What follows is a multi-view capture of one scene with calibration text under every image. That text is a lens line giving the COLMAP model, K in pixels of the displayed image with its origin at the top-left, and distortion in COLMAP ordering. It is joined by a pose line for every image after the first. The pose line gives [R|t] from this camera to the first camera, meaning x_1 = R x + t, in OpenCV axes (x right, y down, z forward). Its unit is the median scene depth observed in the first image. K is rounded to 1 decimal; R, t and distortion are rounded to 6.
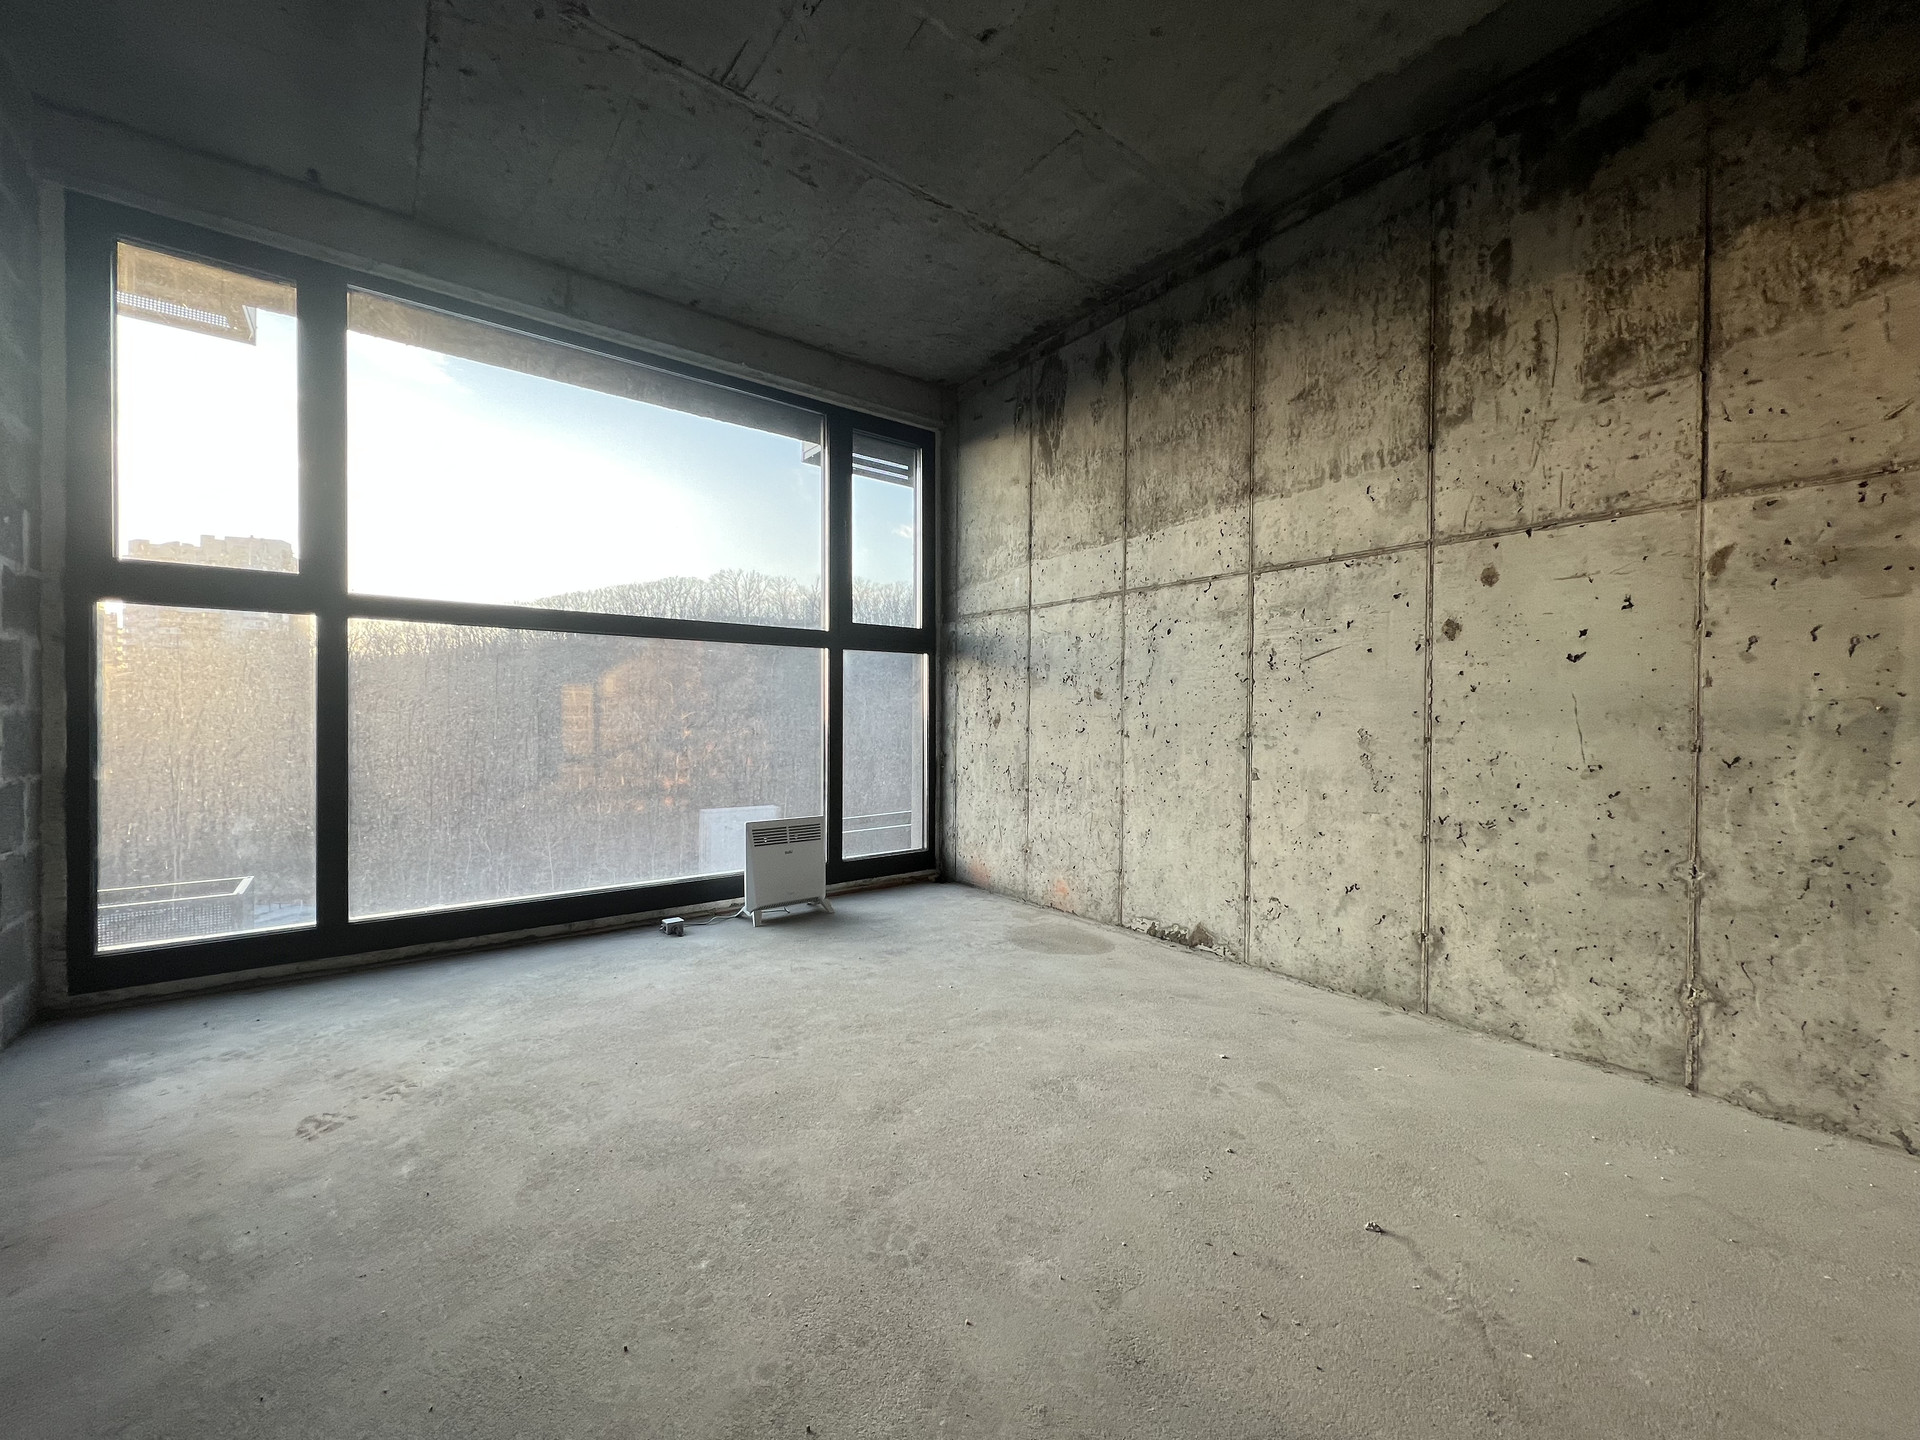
lens RADIAL K [[766.0, 0, 959.0], [0, 766.0, 723.8], [0, 0, 1]] dist [-0.001045, 0.000543]
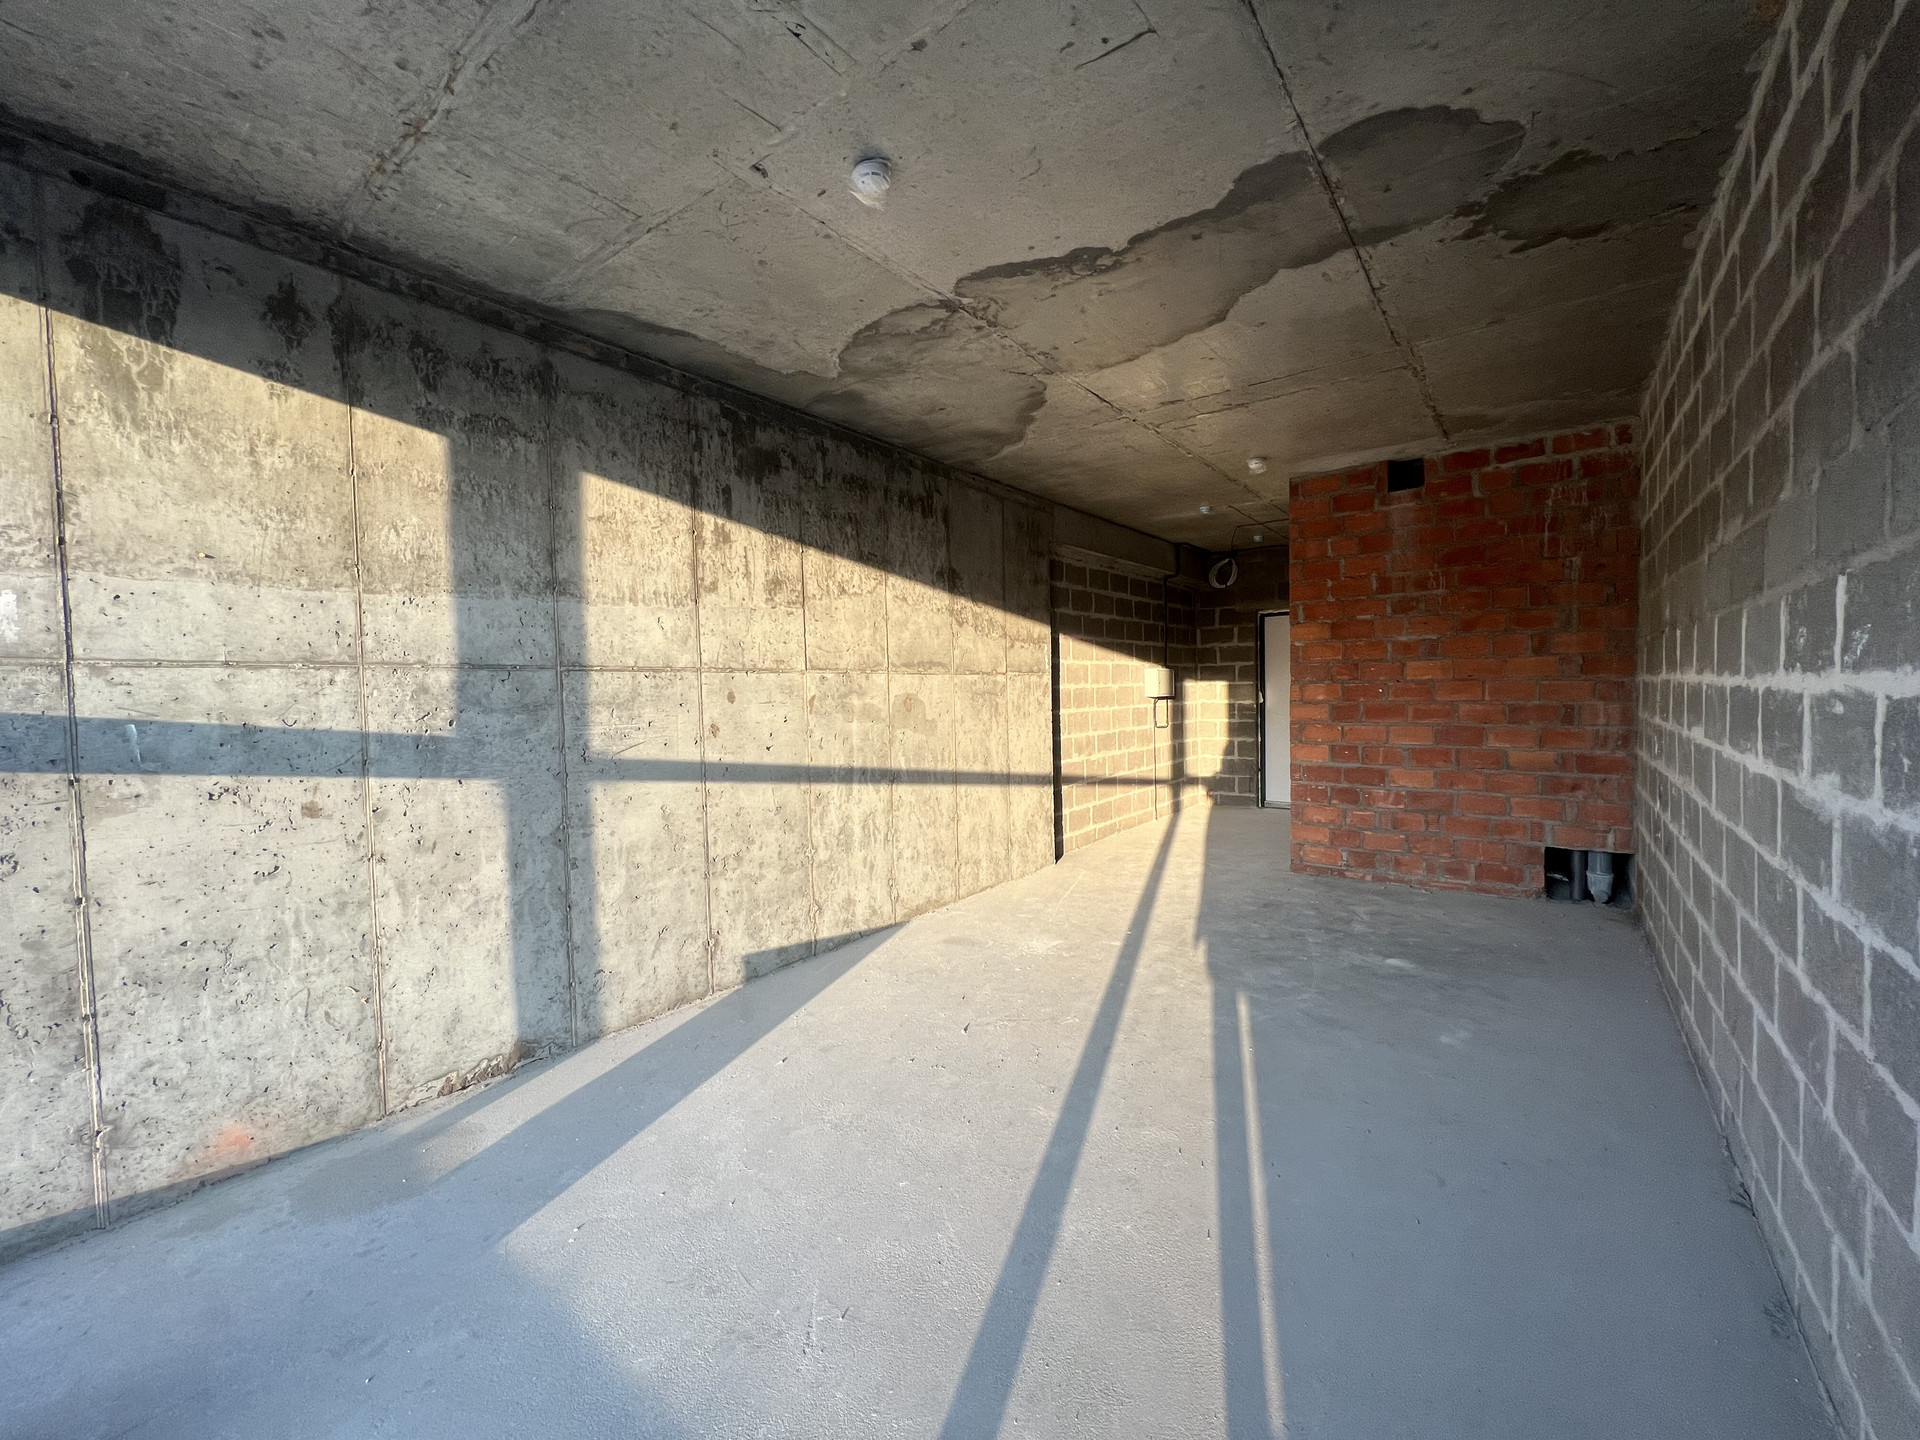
lens RADIAL K [[766.0, 0, 969.5], [0, 766.0, 720.8], [0, 0, 1]] dist [-0.001045, 0.000543]
pose [[-0.269709, -0.035393, 0.962291, -0.800837], [0.028912, 0.998576, 0.044831, -0.168805], [-0.962508, 0.039913, -0.268302, 0.802093]]
